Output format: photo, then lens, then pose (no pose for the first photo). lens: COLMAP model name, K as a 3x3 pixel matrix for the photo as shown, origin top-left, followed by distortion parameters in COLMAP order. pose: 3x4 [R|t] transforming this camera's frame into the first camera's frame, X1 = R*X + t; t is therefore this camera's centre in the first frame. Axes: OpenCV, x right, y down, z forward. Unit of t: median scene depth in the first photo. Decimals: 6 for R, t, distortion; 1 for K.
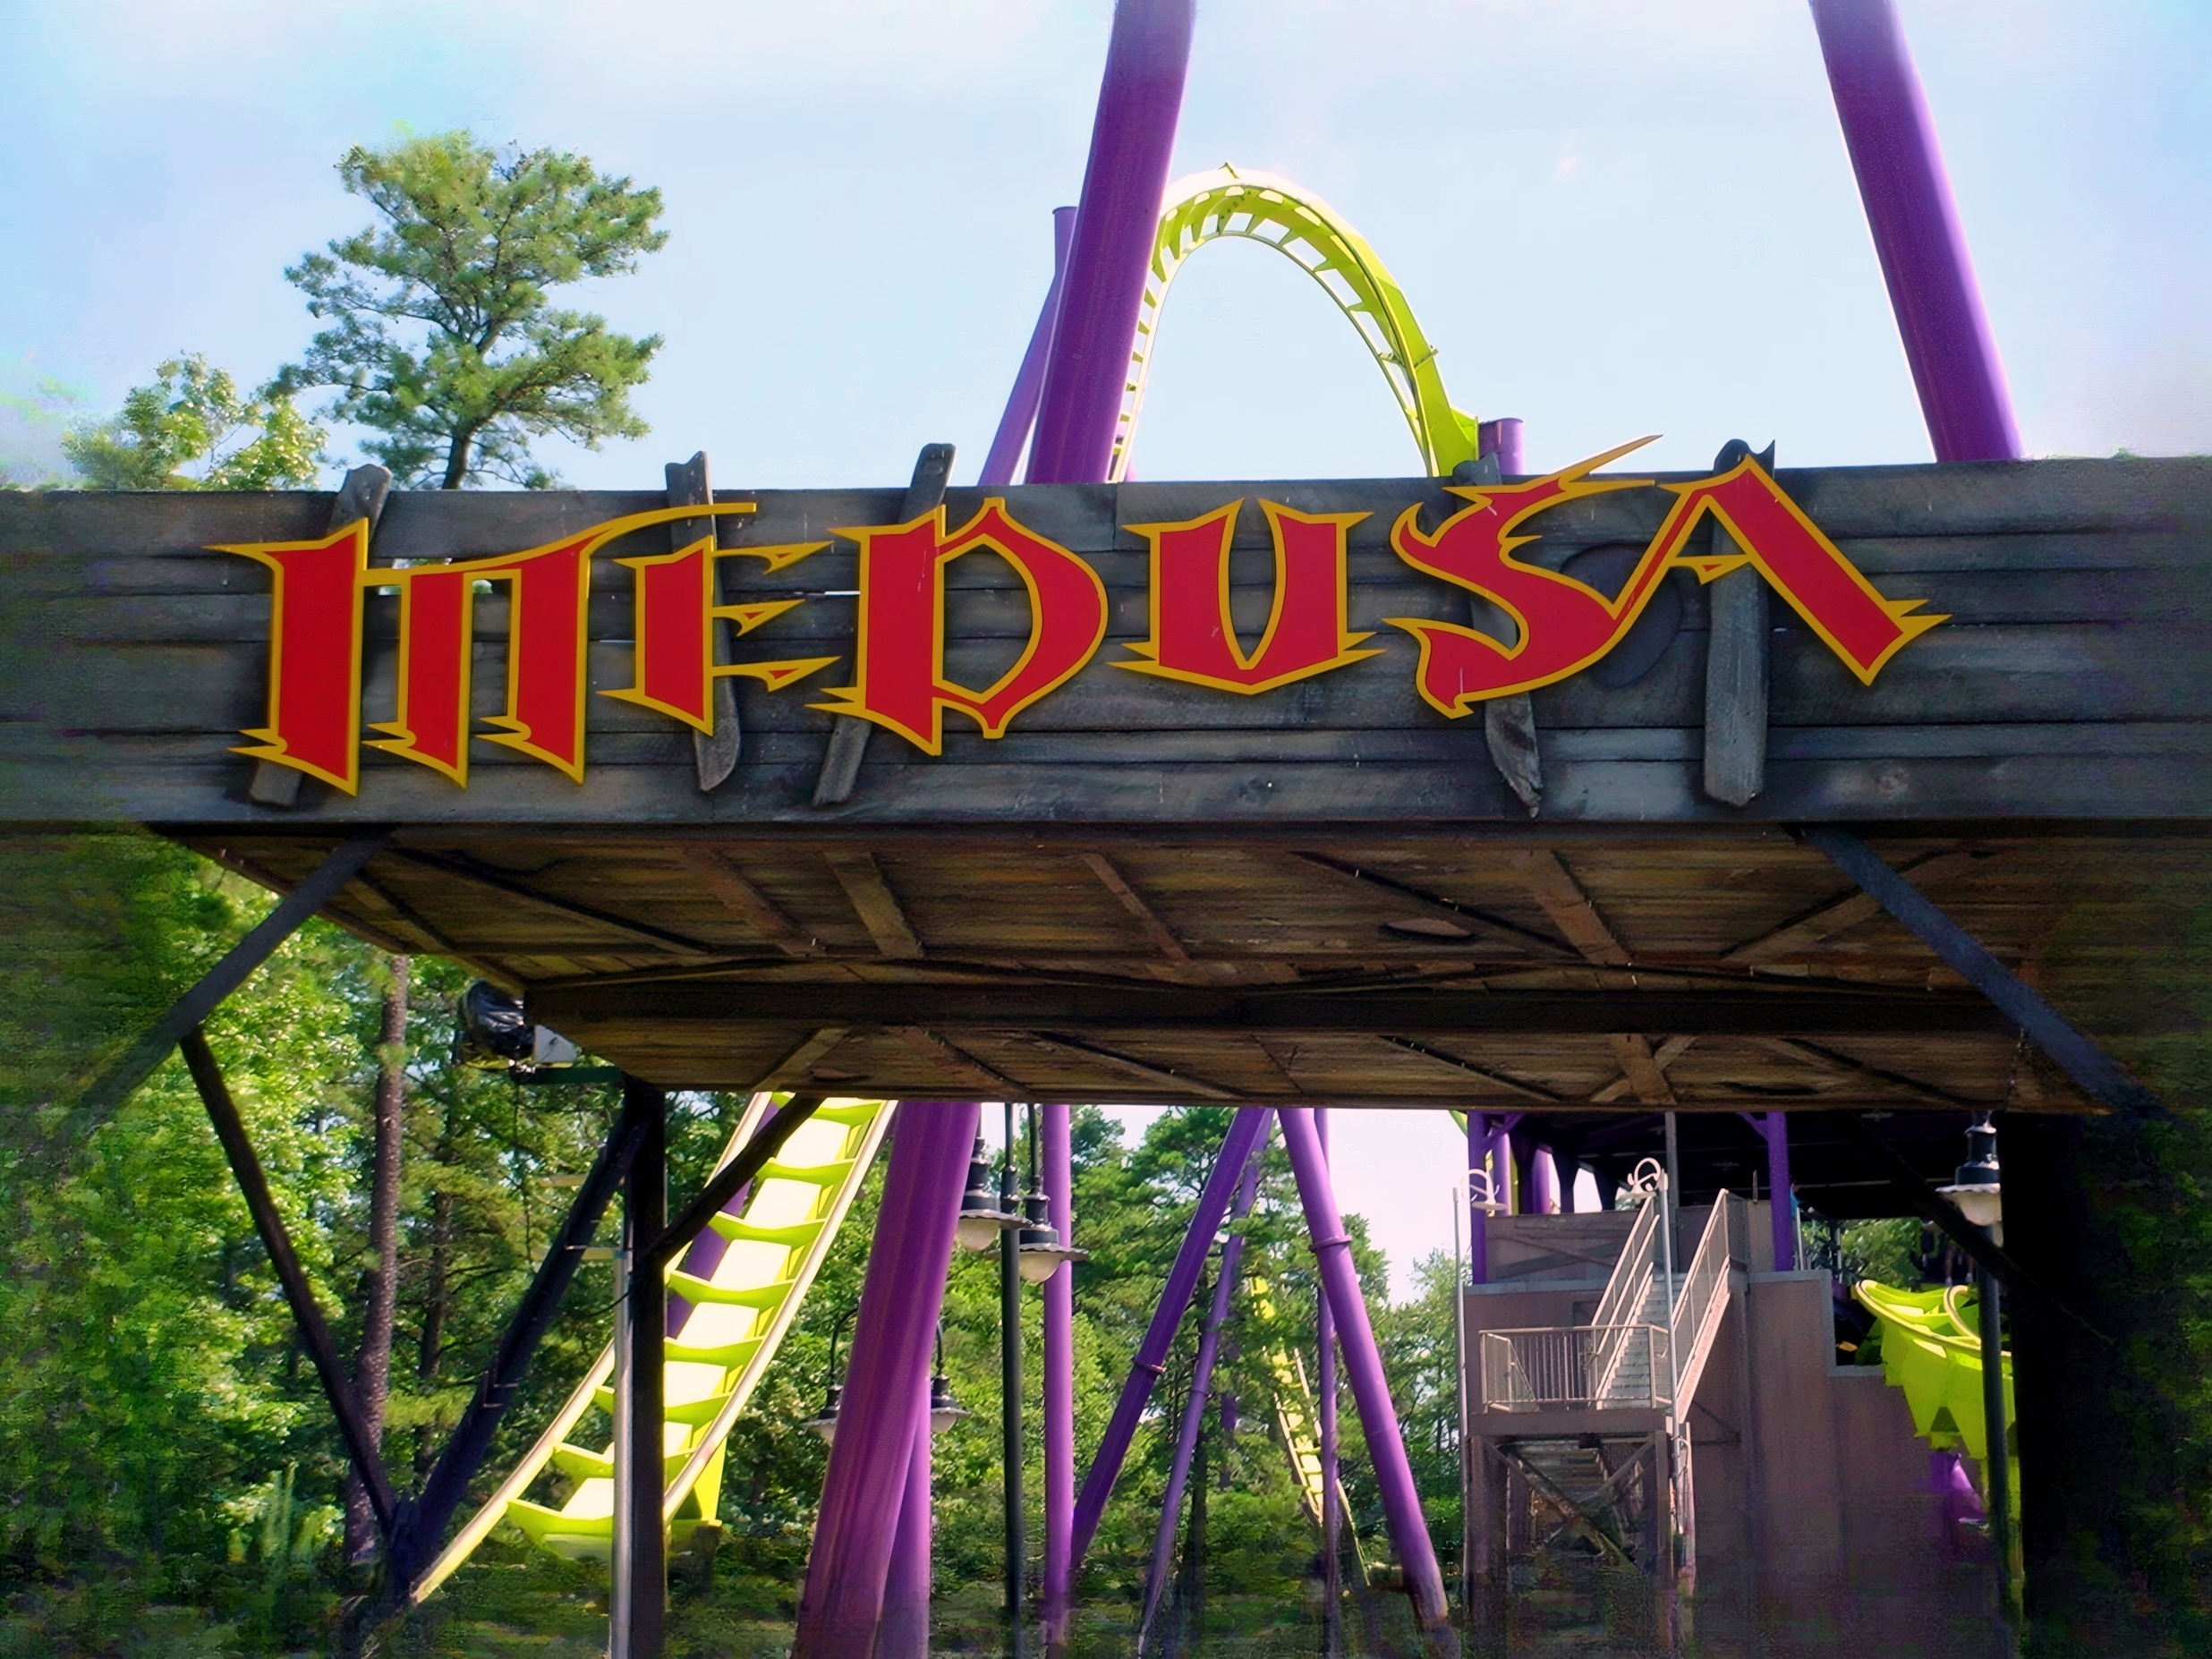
lens RADIAL K [[4074.2, 0, 1106.0], [0, 4074.2, 829.5], [0, 0, 1]] dist [0.166506, 0.053336]
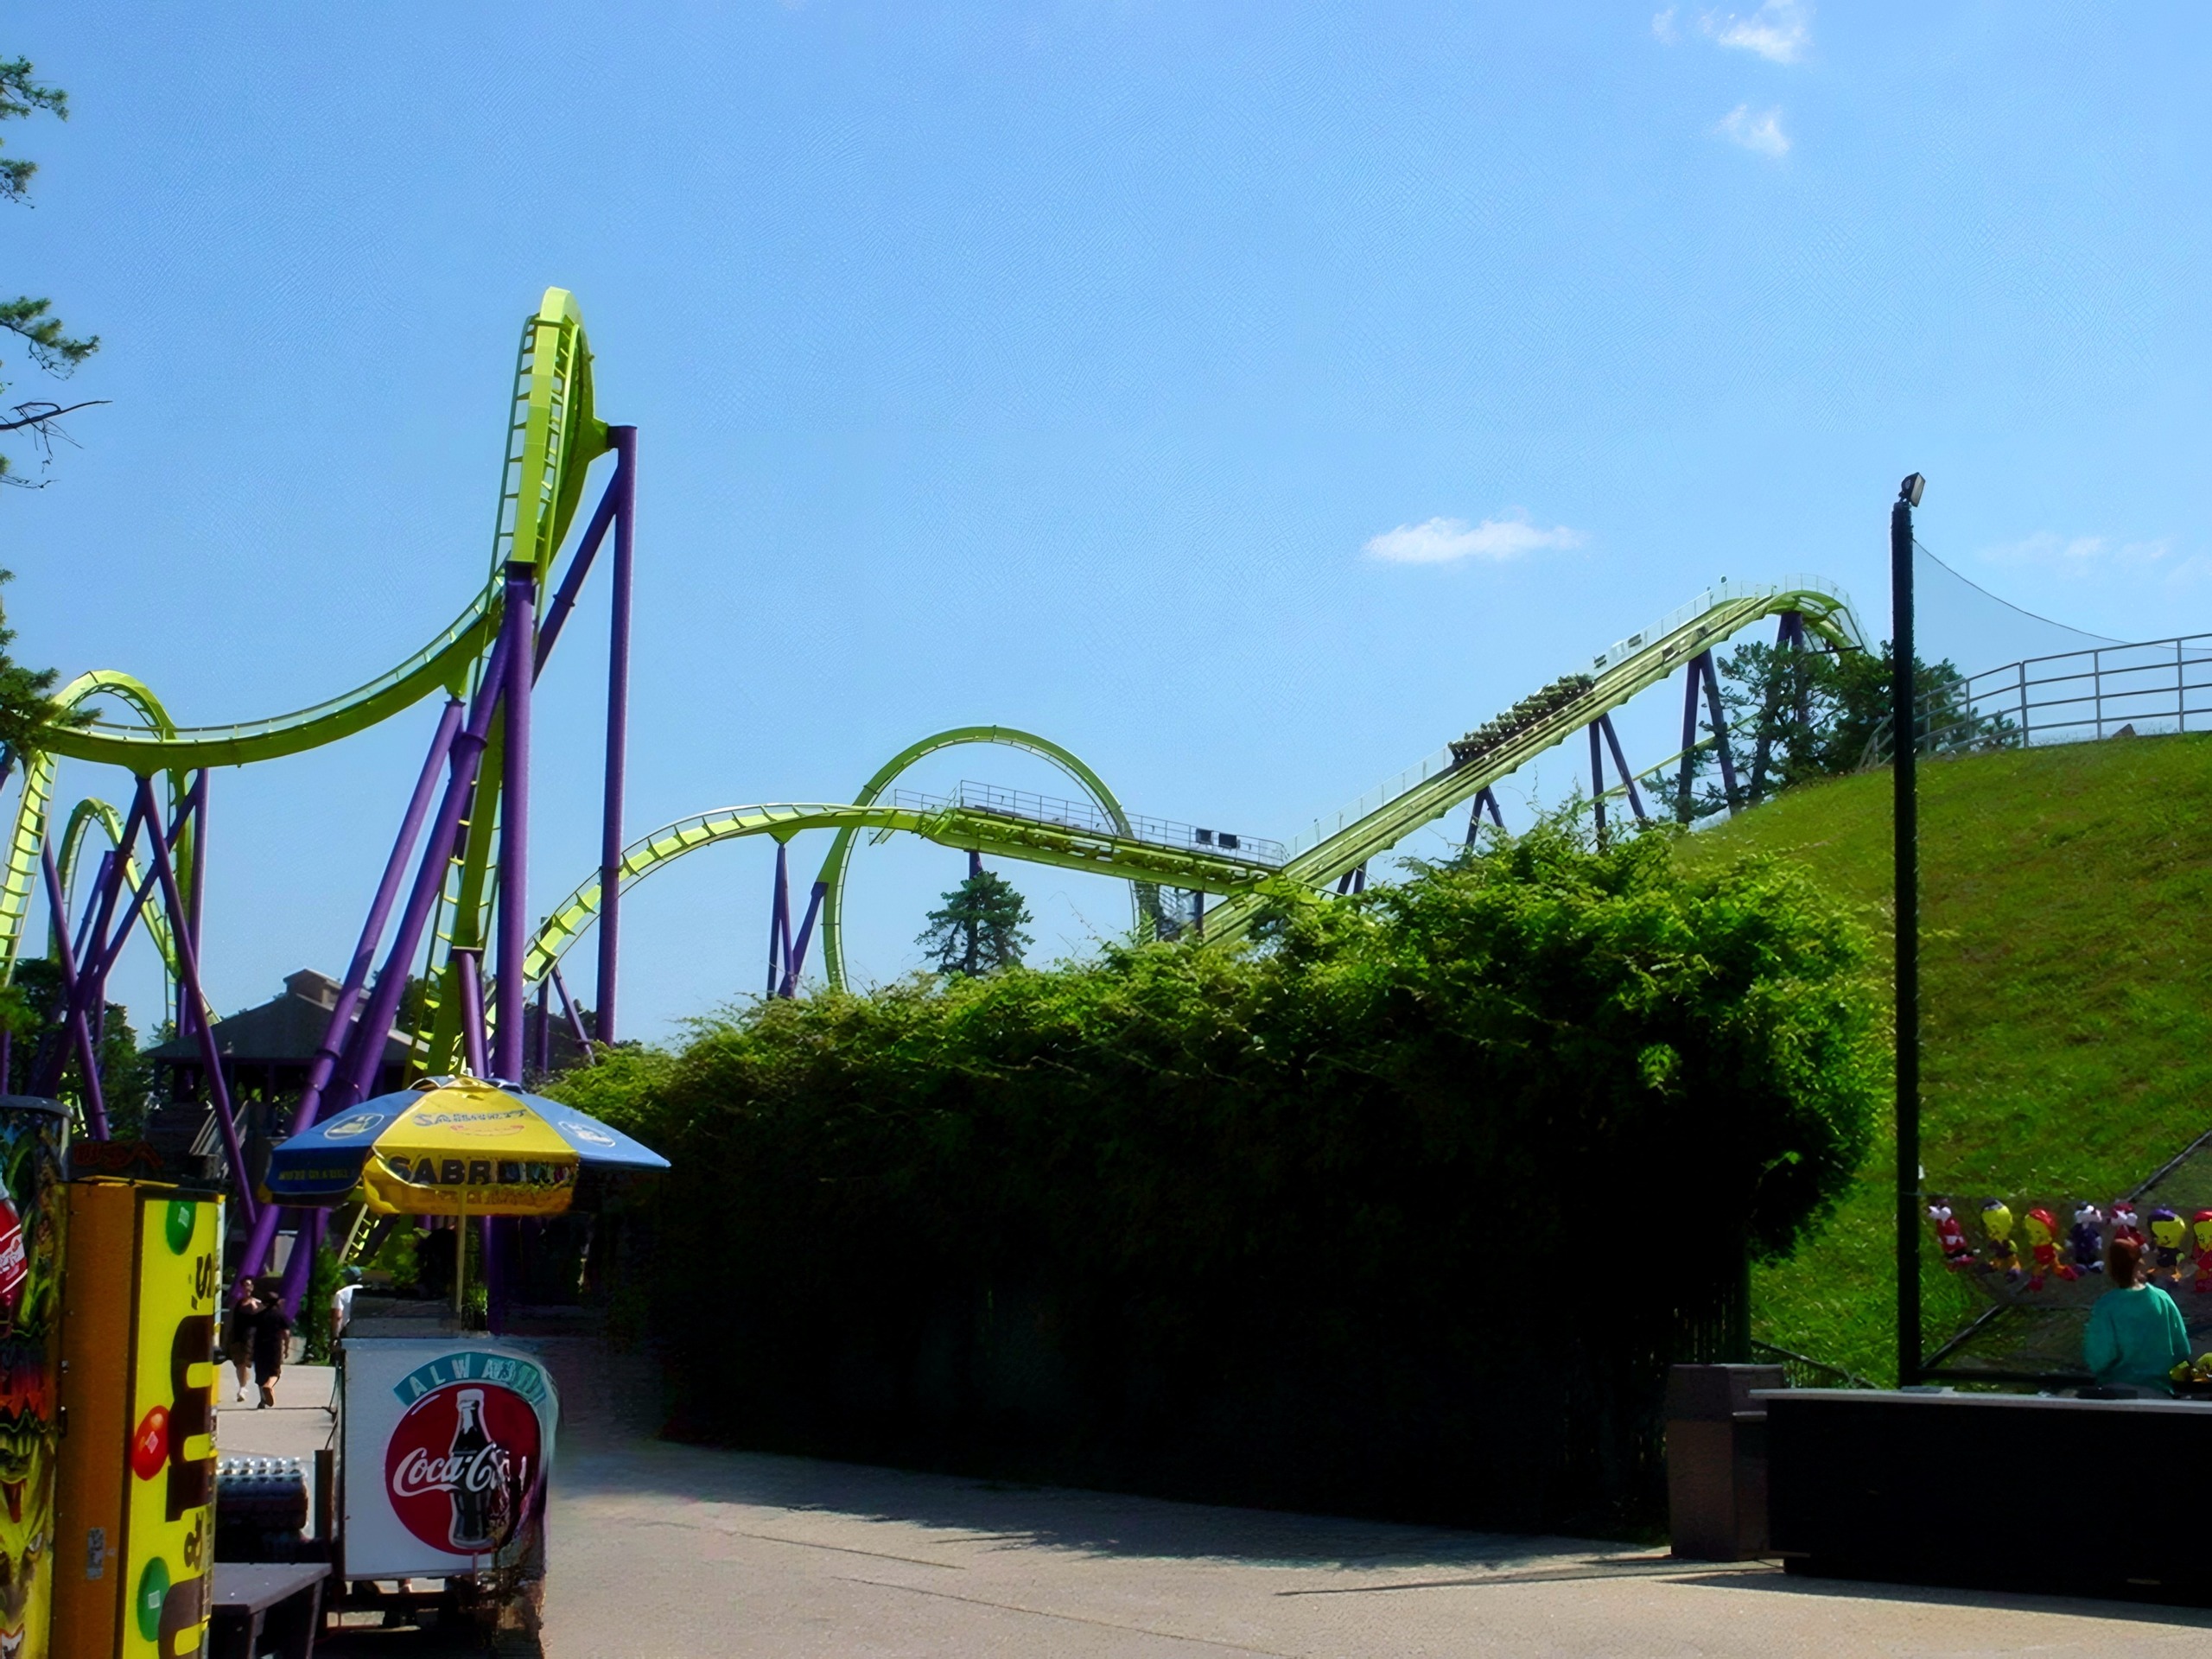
lens RADIAL K [[3480.2, 0, 1110.3], [0, 3480.2, 778.9], [0, 0, 1]] dist [-0.146135, 0.661876]
pose [[0.941842, 0.076198, 0.327305, -0.372448], [-0.095585, 0.994469, 0.043533, -1.349029], [-0.322177, -0.072287, 0.943916, -6.457214]]
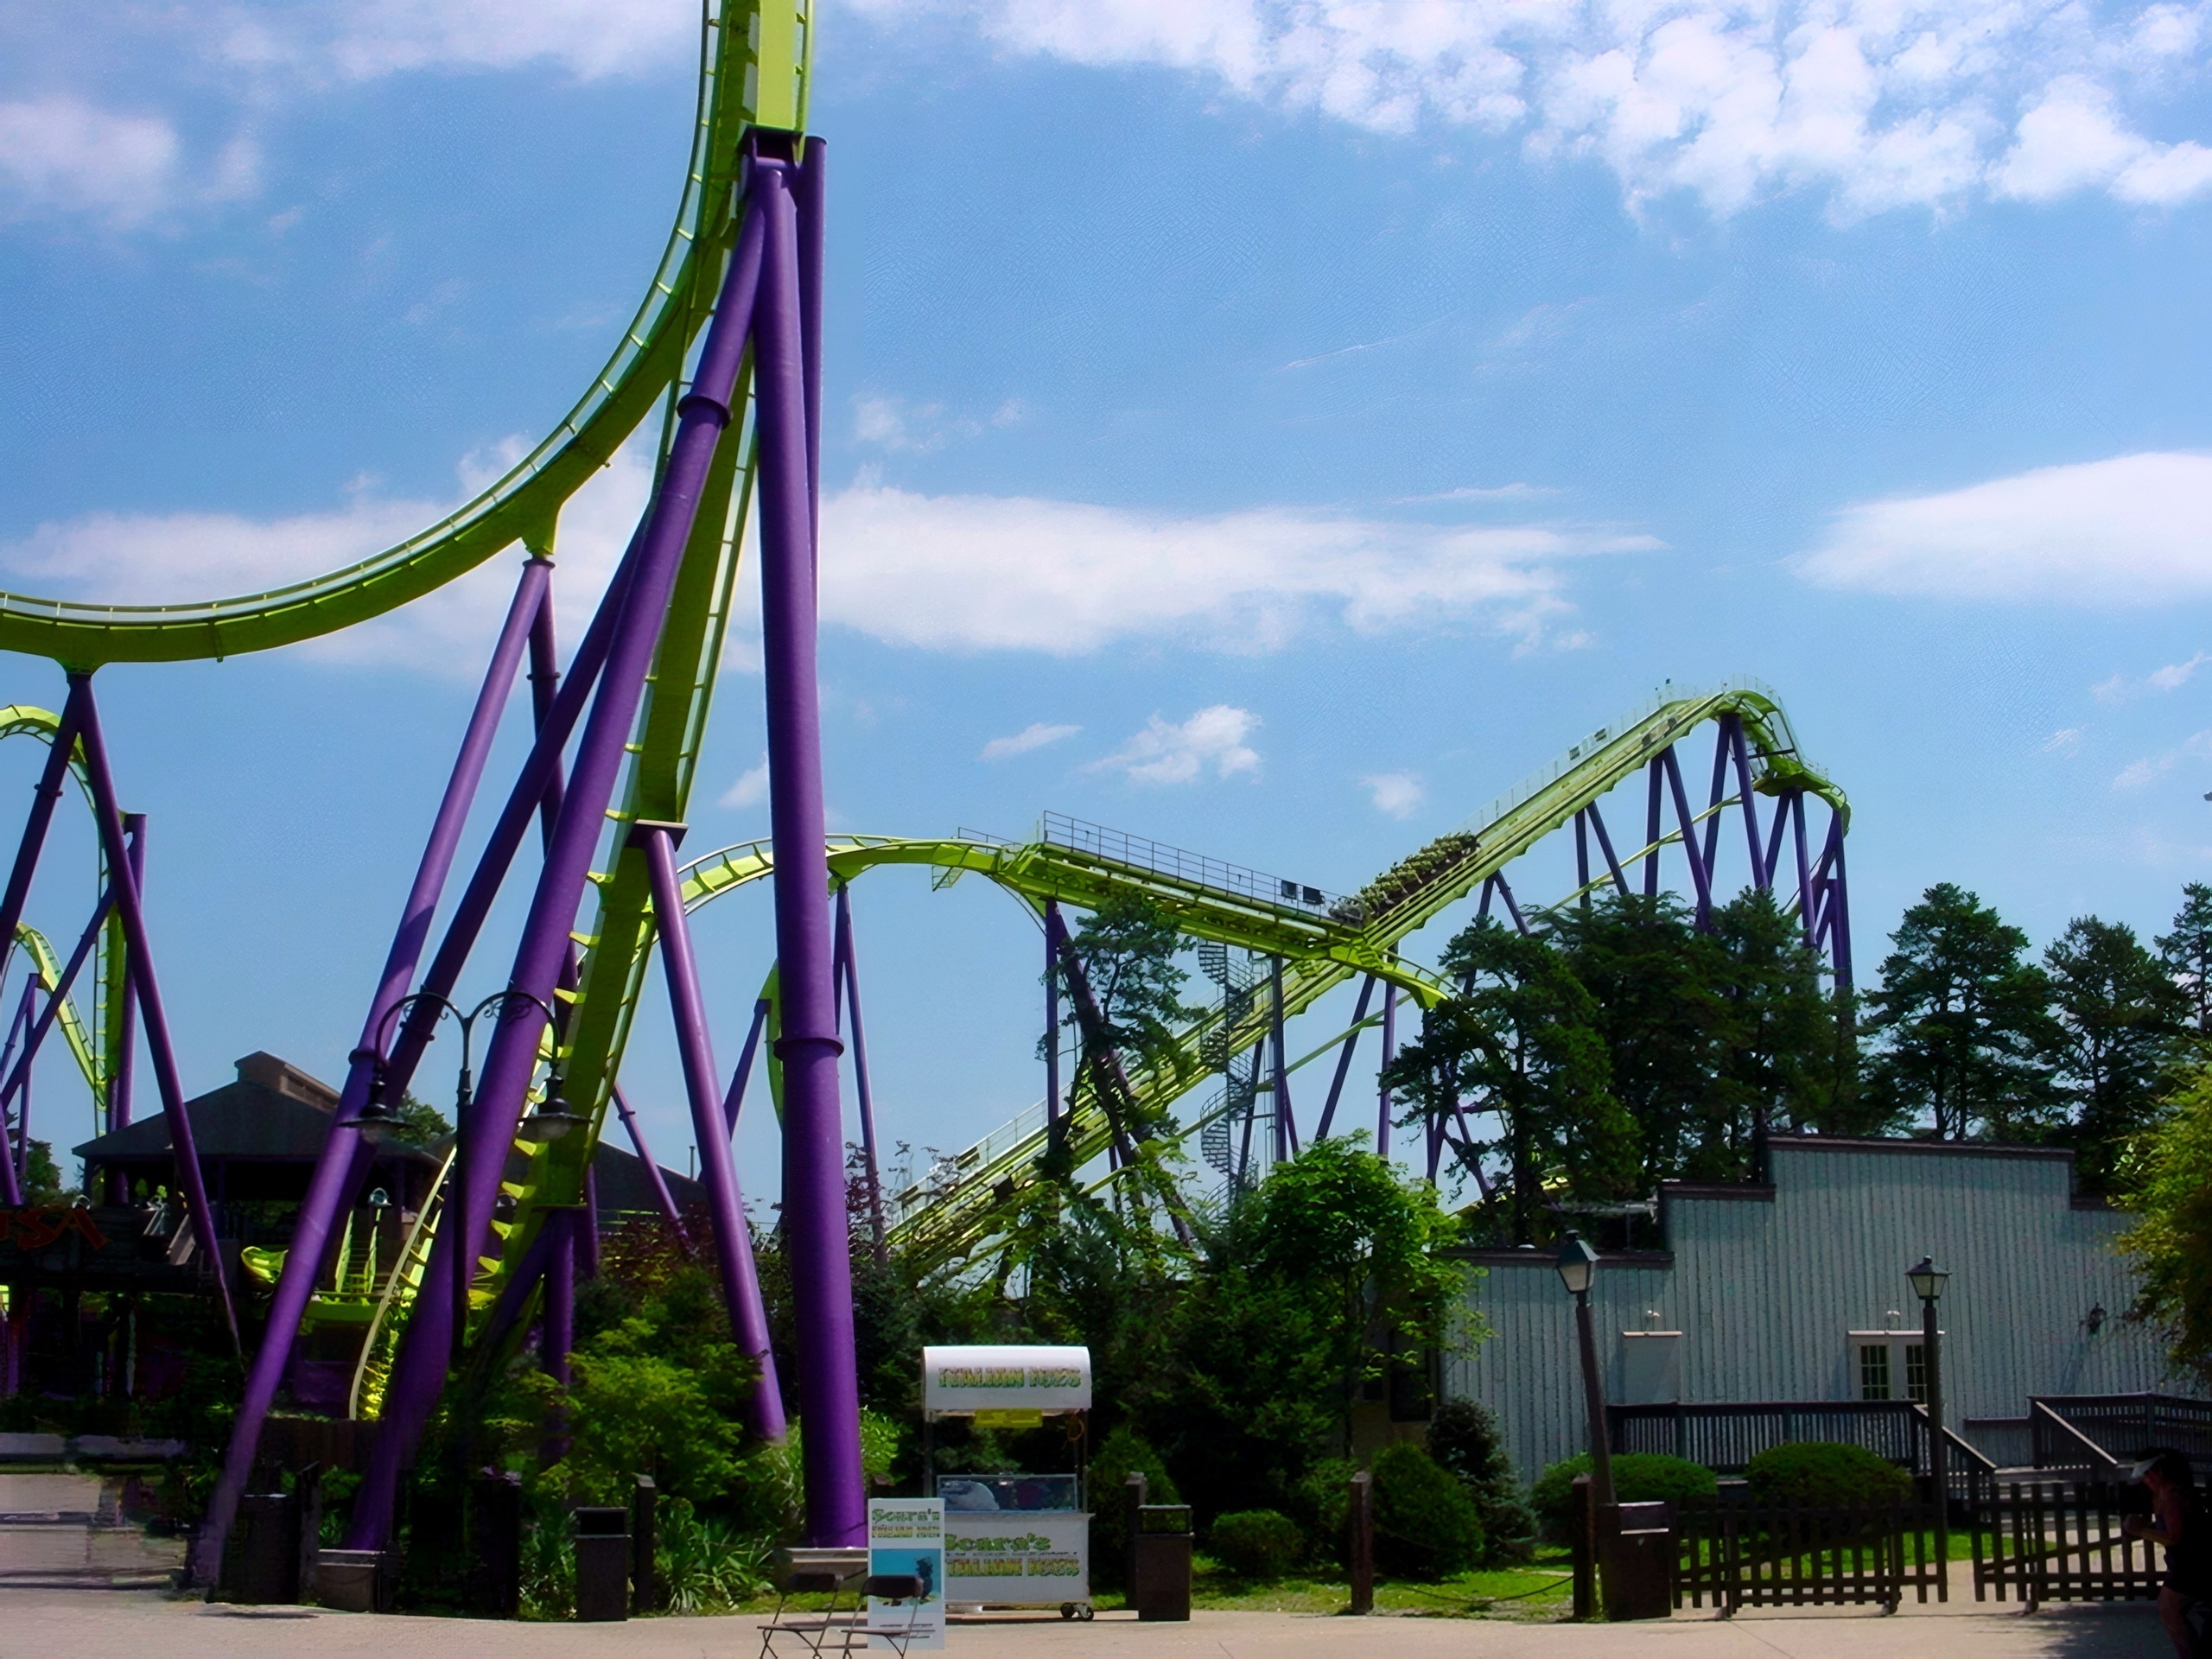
lens RADIAL K [[2822.6, 0, 1100.9], [0, 2822.6, 794.5], [0, 0, 1]] dist [-0.215919, 0.274638]
pose [[0.911180, 0.090418, 0.401966, -0.132225], [-0.083892, 0.995900, -0.033848, -0.625743], [-0.403378, -0.002880, 0.915029, -2.949549]]
